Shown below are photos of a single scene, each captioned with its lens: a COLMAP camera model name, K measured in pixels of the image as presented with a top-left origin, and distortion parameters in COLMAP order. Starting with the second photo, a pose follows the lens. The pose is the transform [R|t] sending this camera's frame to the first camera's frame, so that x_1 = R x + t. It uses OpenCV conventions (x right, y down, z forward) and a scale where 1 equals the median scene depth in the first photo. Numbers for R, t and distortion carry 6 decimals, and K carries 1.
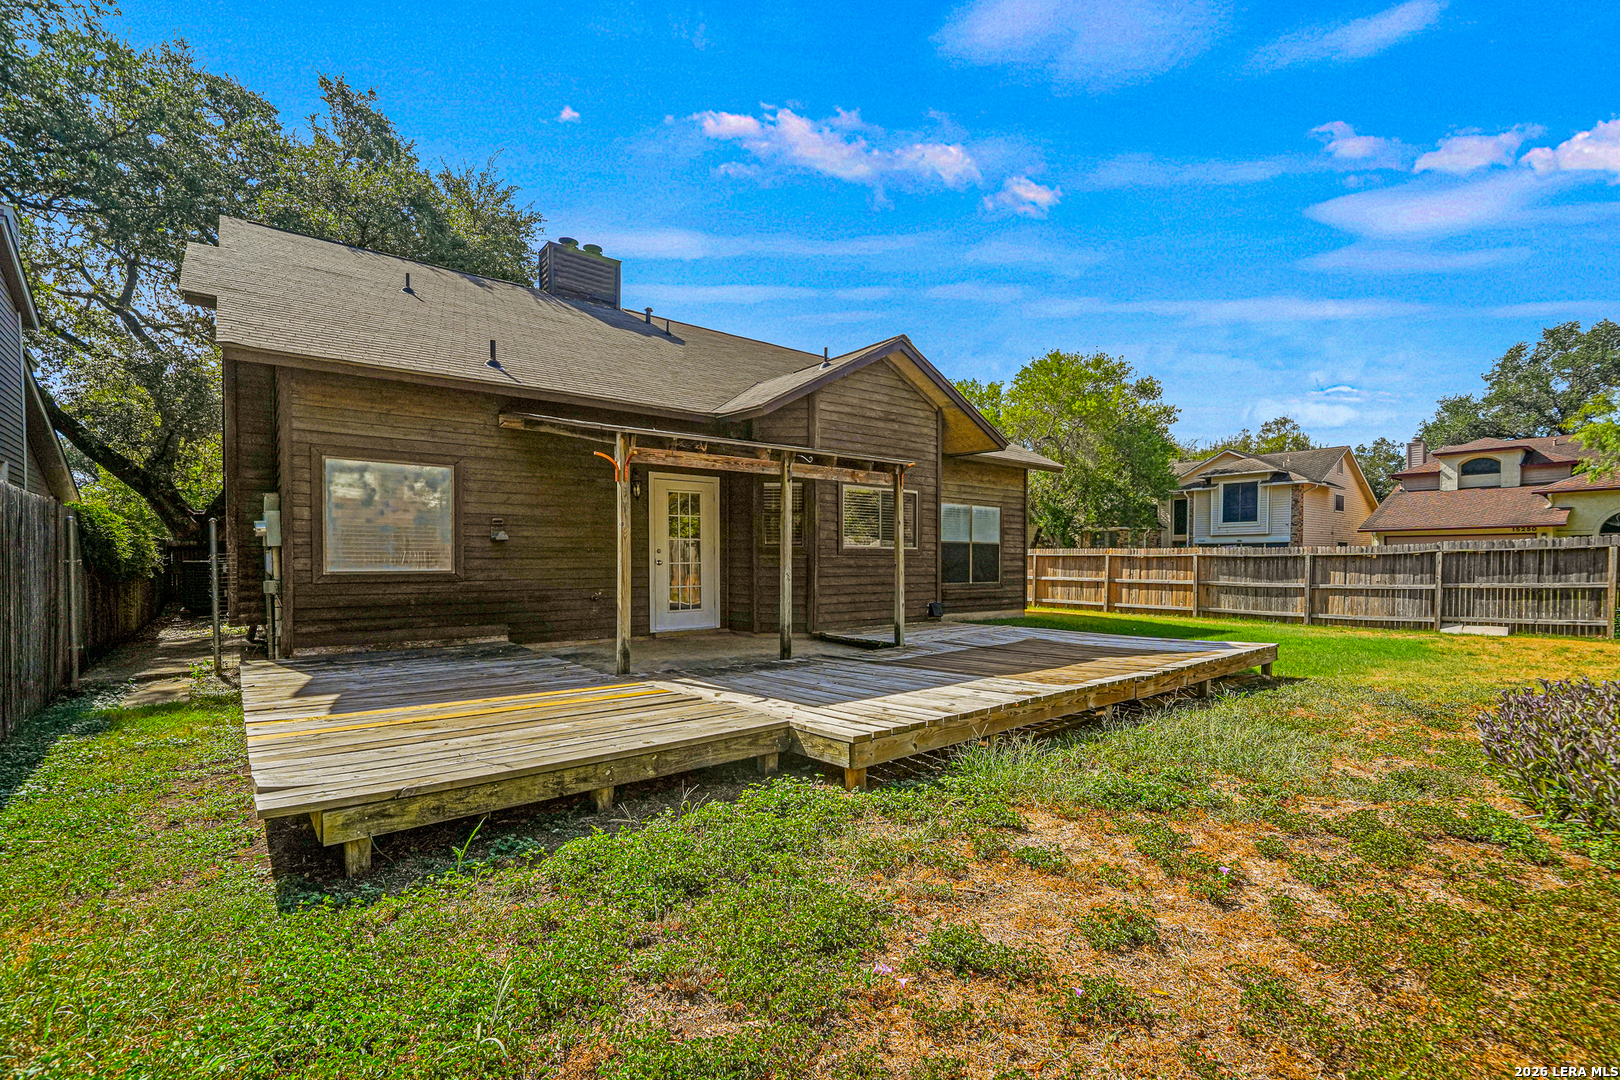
lens RADIAL K [[702.8, 0, 798.6], [0, 702.8, 542.5], [0, 0, 1]] dist [0.007460, 0.001173]
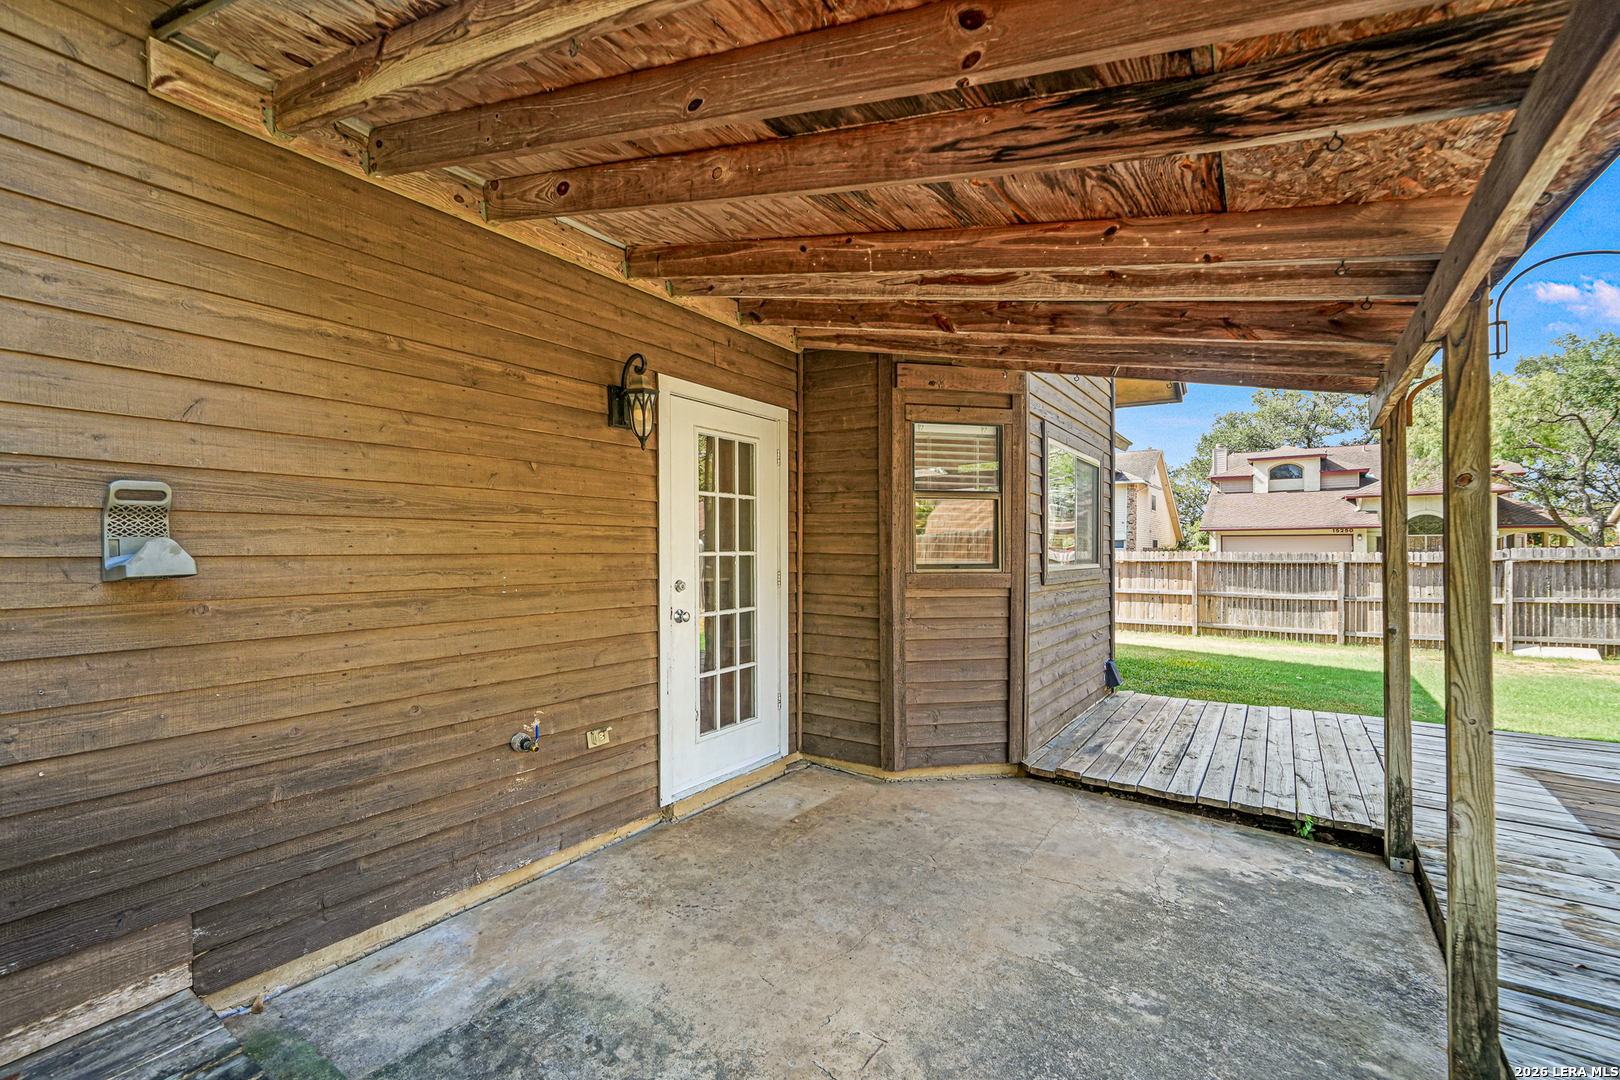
lens RADIAL K [[707.4, 0, 795.2], [0, 707.4, 555.7], [0, 0, 1]] dist [0.006106, 0.000984]
pose [[0.962272, -0.000581, 0.272090, -0.161501], [-0.007427, 0.999569, 0.028402, -0.010386], [-0.271989, -0.029351, 0.961853, 0.407797]]
